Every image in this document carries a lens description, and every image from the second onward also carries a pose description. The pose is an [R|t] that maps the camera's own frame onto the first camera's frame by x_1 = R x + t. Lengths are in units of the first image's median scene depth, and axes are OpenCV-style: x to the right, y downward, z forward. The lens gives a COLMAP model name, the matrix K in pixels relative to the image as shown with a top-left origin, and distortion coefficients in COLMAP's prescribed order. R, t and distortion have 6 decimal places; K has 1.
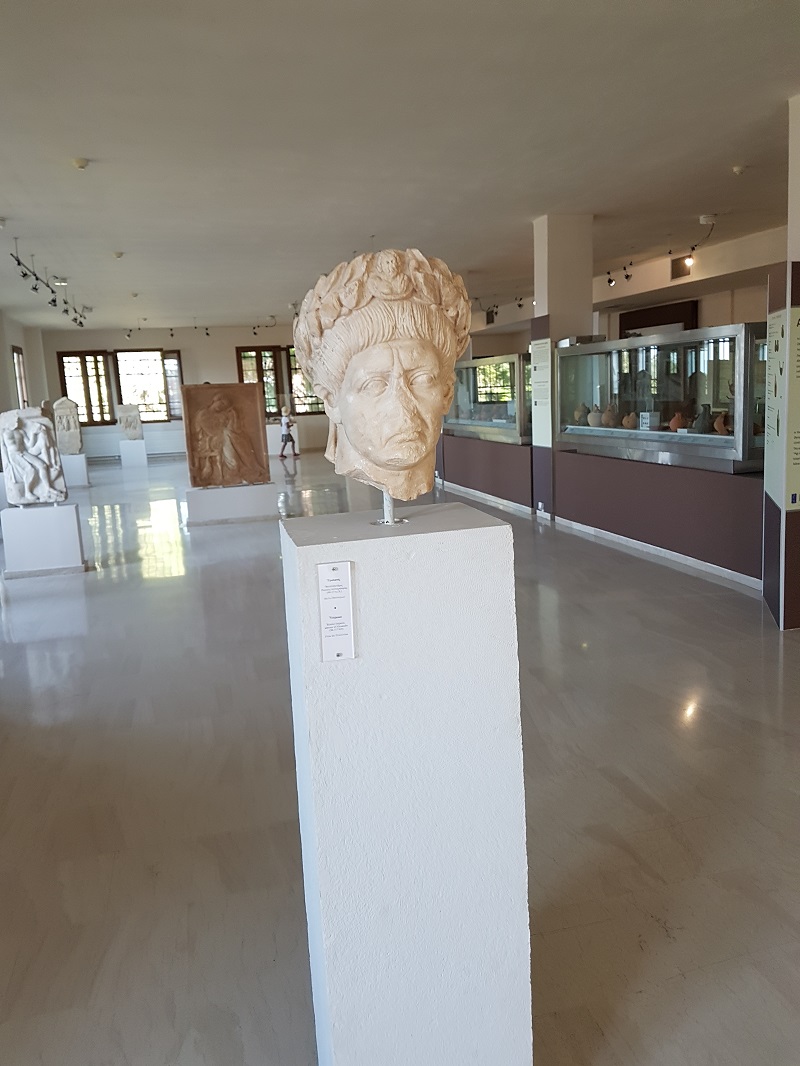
lens RADIAL K [[809.0, 0, 398.4], [0, 809.0, 489.7], [0, 0, 1]] dist [0.062712, -0.000457]
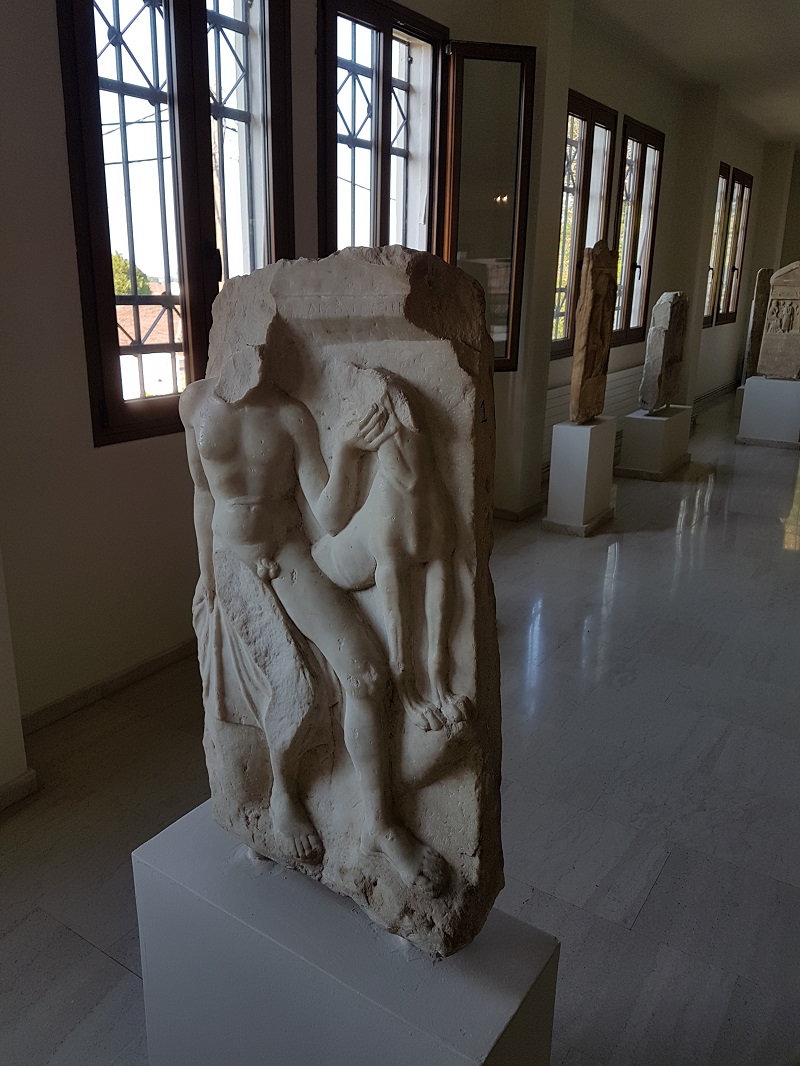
lens RADIAL K [[809.0, 0, 398.4], [0, 809.0, 489.7], [0, 0, 1]] dist [0.062712, -0.000457]
pose [[0.661559, 0.250156, -0.706939, -0.337019], [-0.147088, 0.967693, 0.204780, -0.090264], [0.735327, -0.031491, 0.676981, 0.906996]]
